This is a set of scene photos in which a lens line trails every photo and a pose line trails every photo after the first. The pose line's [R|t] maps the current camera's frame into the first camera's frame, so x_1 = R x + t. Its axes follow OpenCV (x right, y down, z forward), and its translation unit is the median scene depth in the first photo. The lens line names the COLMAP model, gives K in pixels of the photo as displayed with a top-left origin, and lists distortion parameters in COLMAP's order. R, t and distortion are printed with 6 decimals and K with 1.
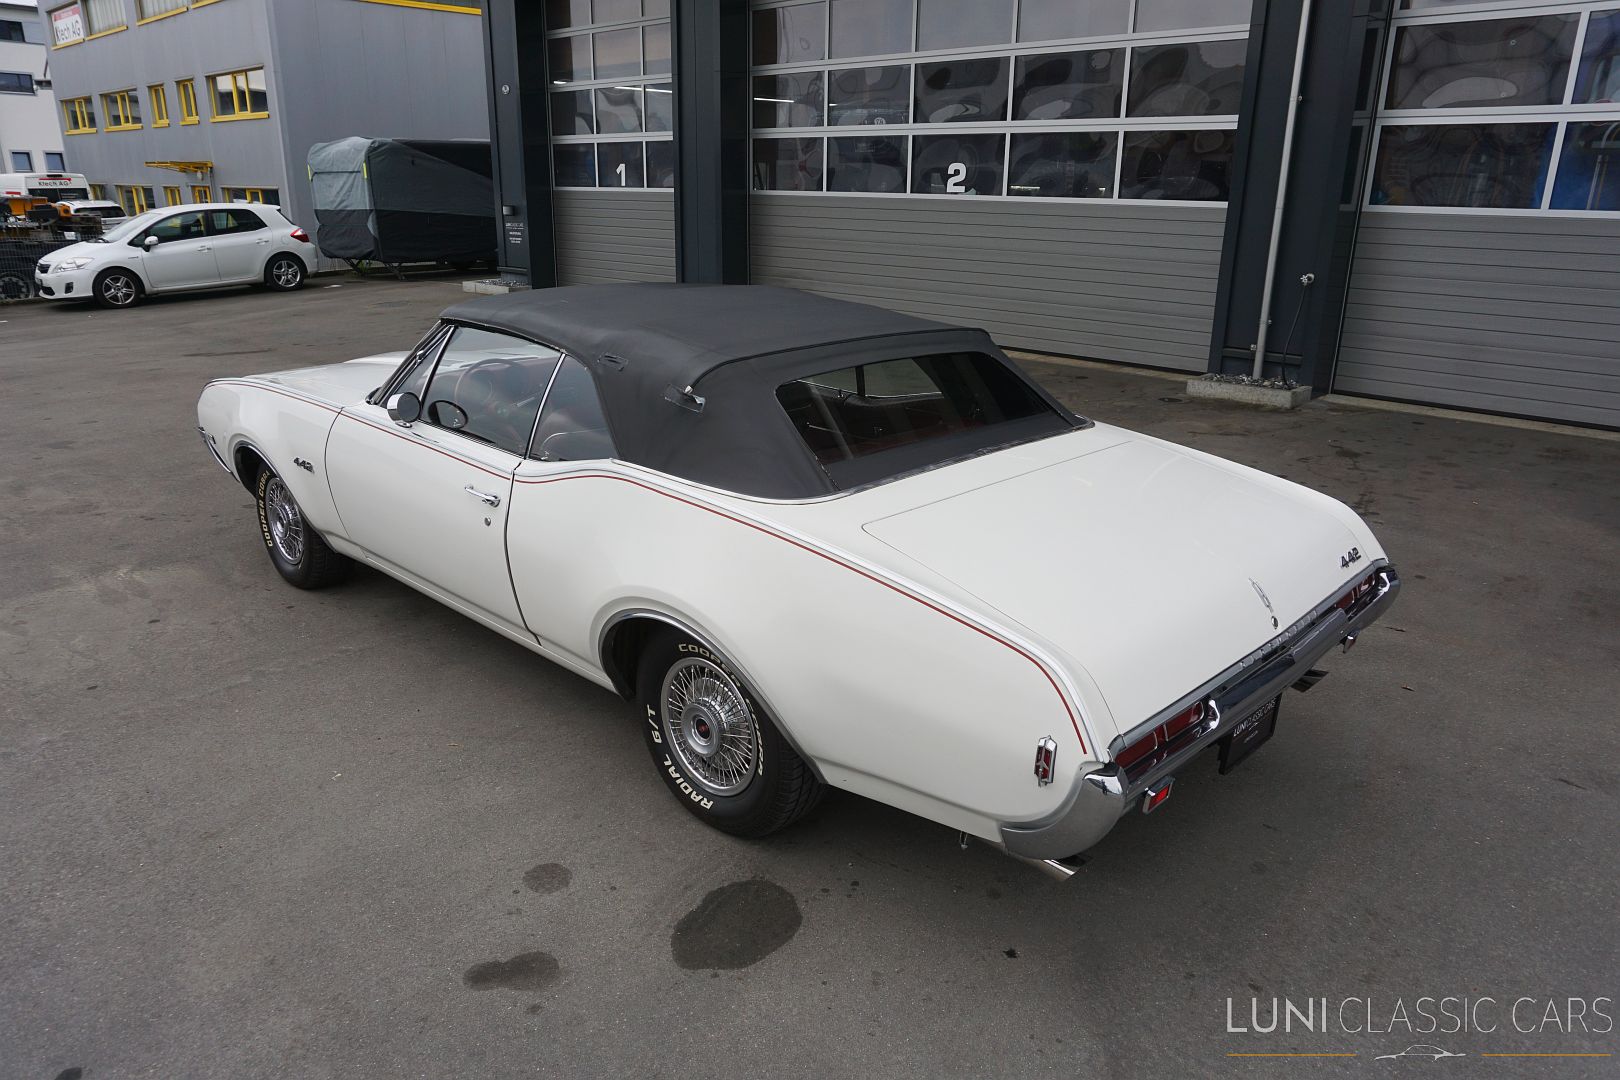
lens RADIAL K [[1088.4, 0, 812.4], [0, 1088.4, 536.4], [0, 0, 1]] dist [-0.052767, 0.037650]
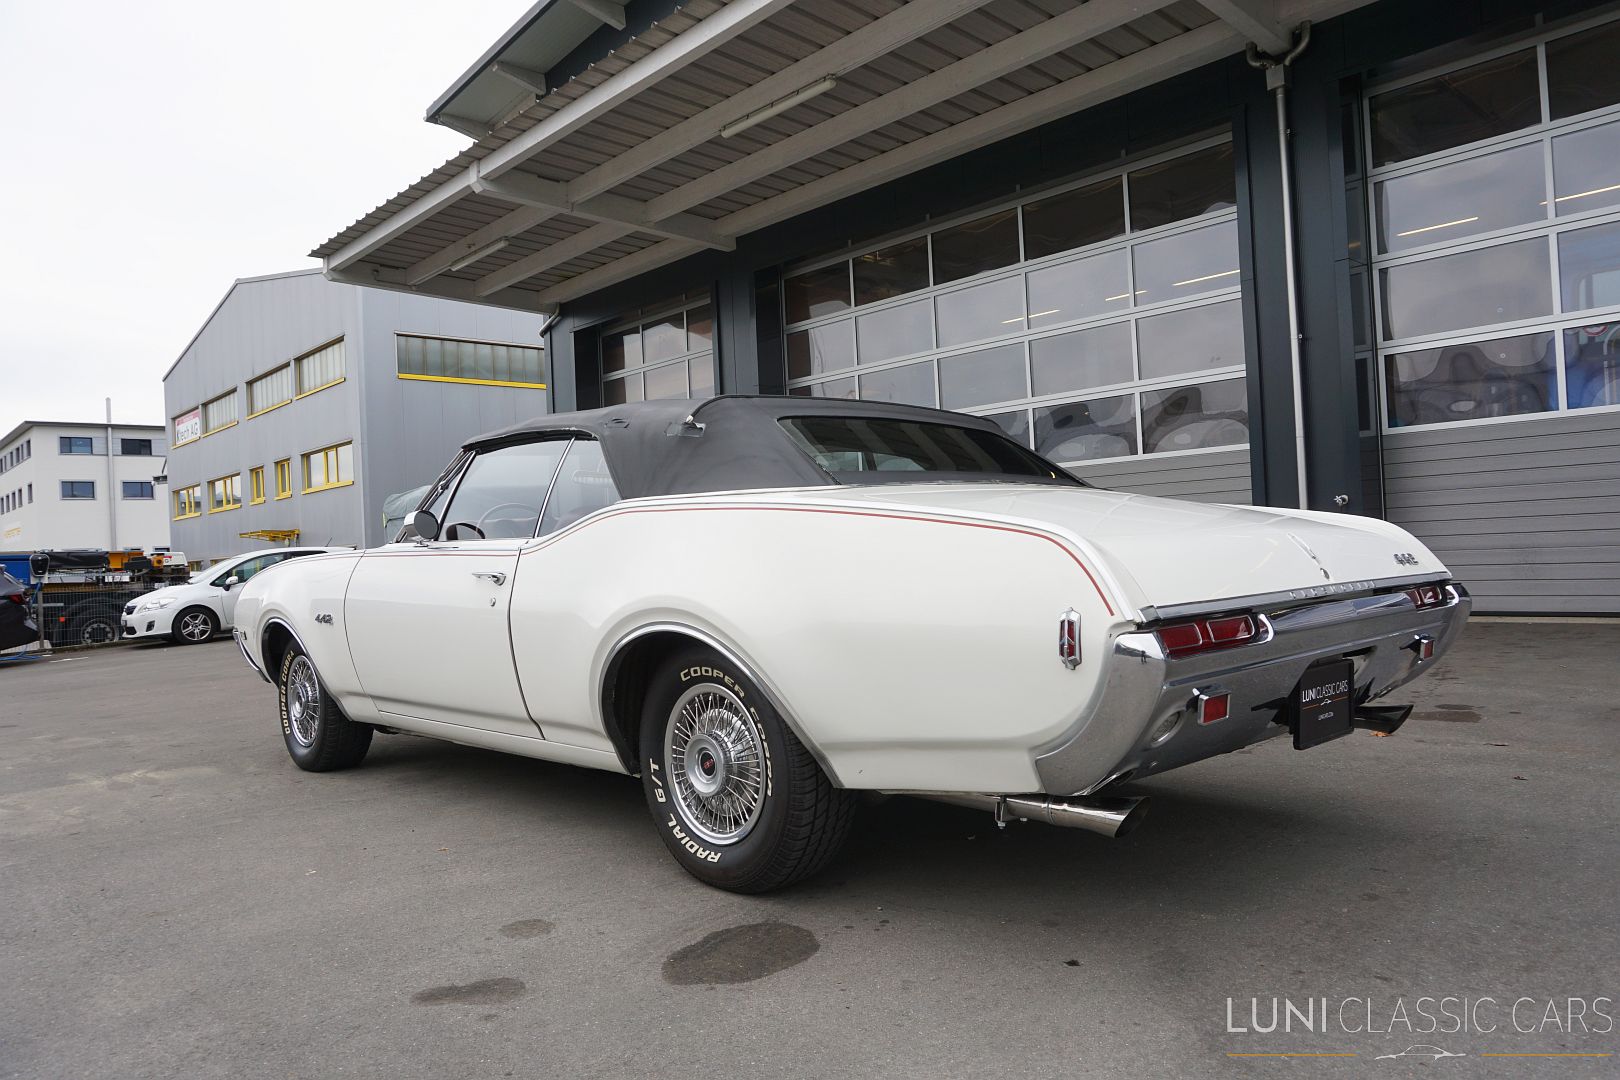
lens RADIAL K [[1088.4, 0, 812.4], [0, 1088.4, 536.4], [0, 0, 1]] dist [-0.052767, 0.037650]
pose [[0.997188, -0.059422, -0.045661, 0.012405], [0.041567, 0.945568, -0.322759, 0.095717], [0.062355, 0.319953, 0.945379, 0.031397]]
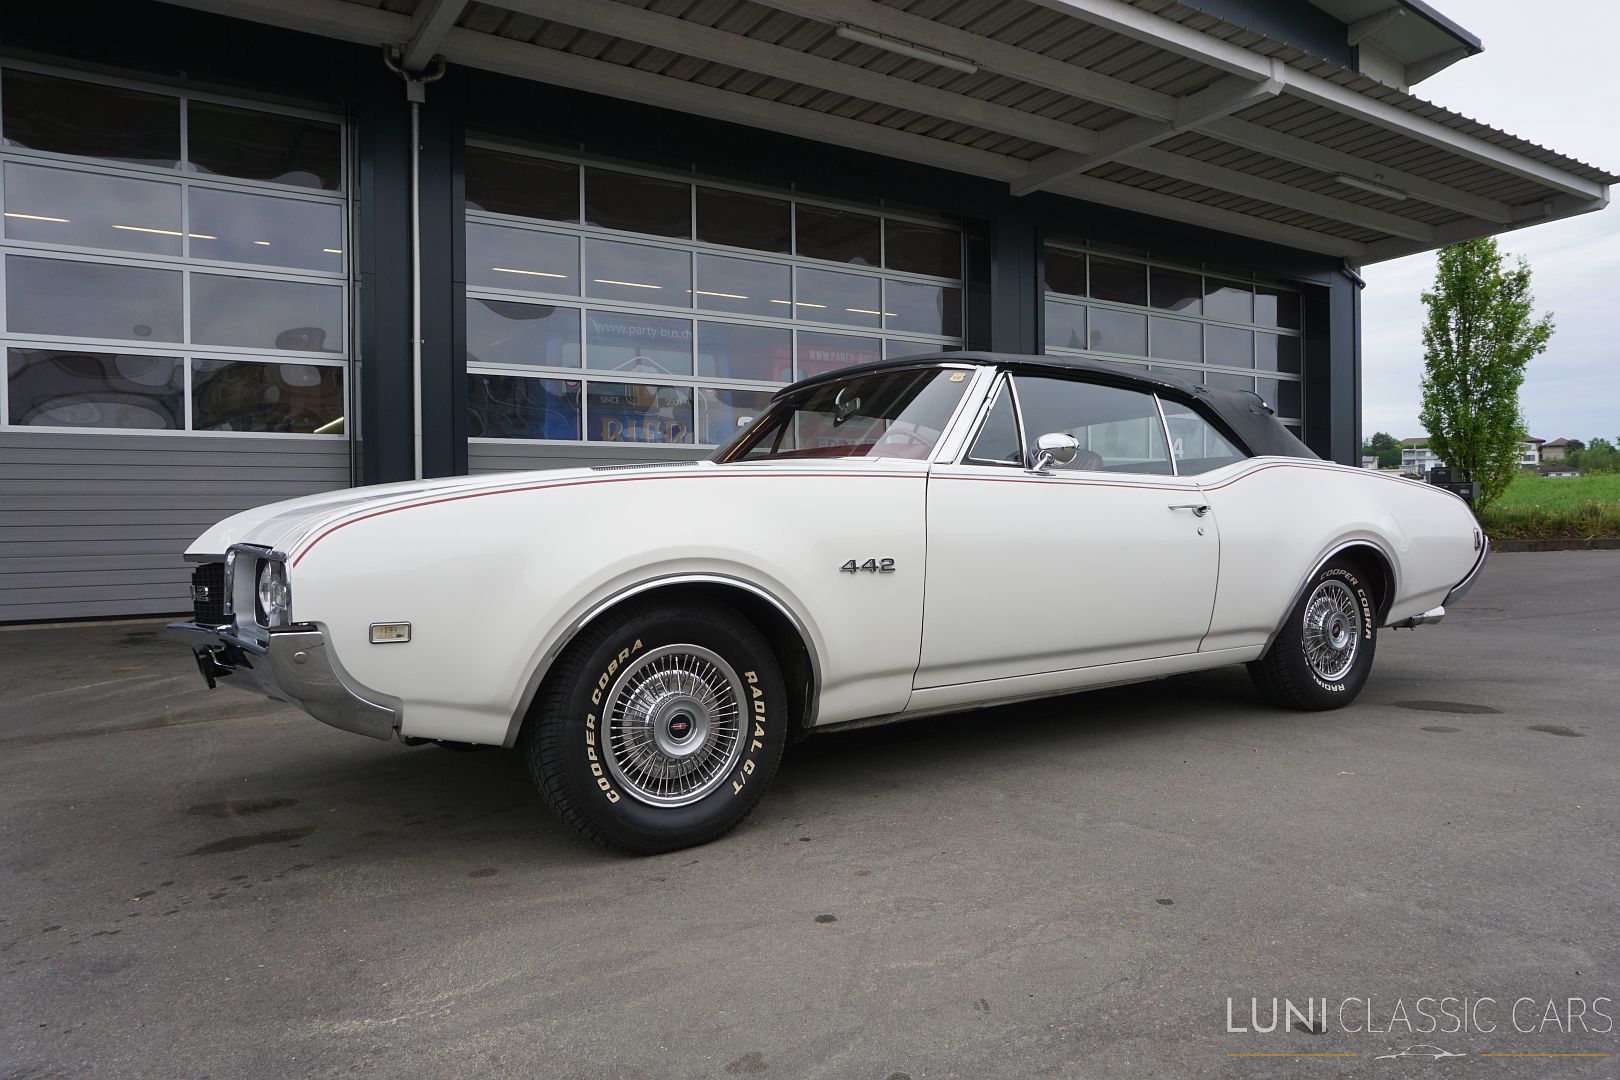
lens RADIAL K [[1086.3, 0, 813.1], [0, 1086.3, 541.3], [0, 0, 1]] dist [-0.045976, 0.031757]
pose [[0.226785, -0.031841, 0.973424, -0.534787], [0.317979, 0.947118, -0.043101, -0.030245], [-0.920575, 0.319303, 0.224917, 0.418708]]
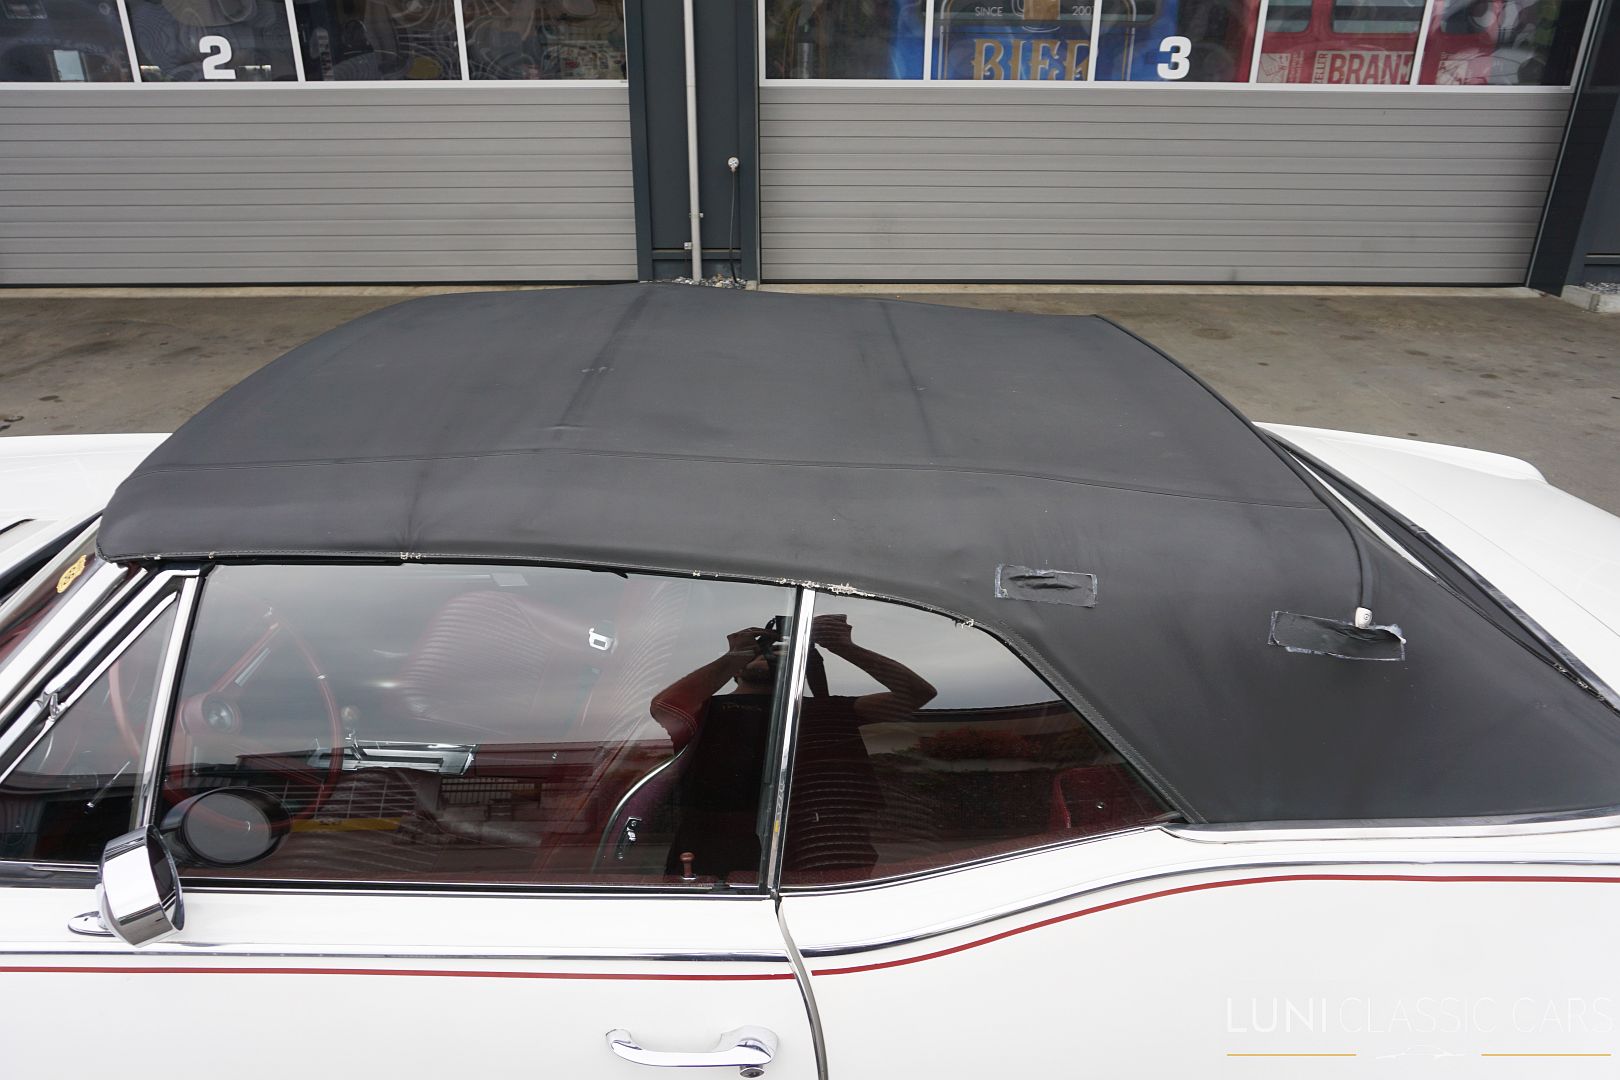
lens RADIAL K [[1090.7, 0, 806.8], [0, 1090.7, 537.0], [0, 0, 1]] dist [-0.057136, 0.040088]
pose [[0.715408, -0.291531, 0.634981, -0.169457], [0.222993, 0.956534, 0.187926, -0.094449], [-0.662167, 0.007153, 0.749322, 0.270085]]
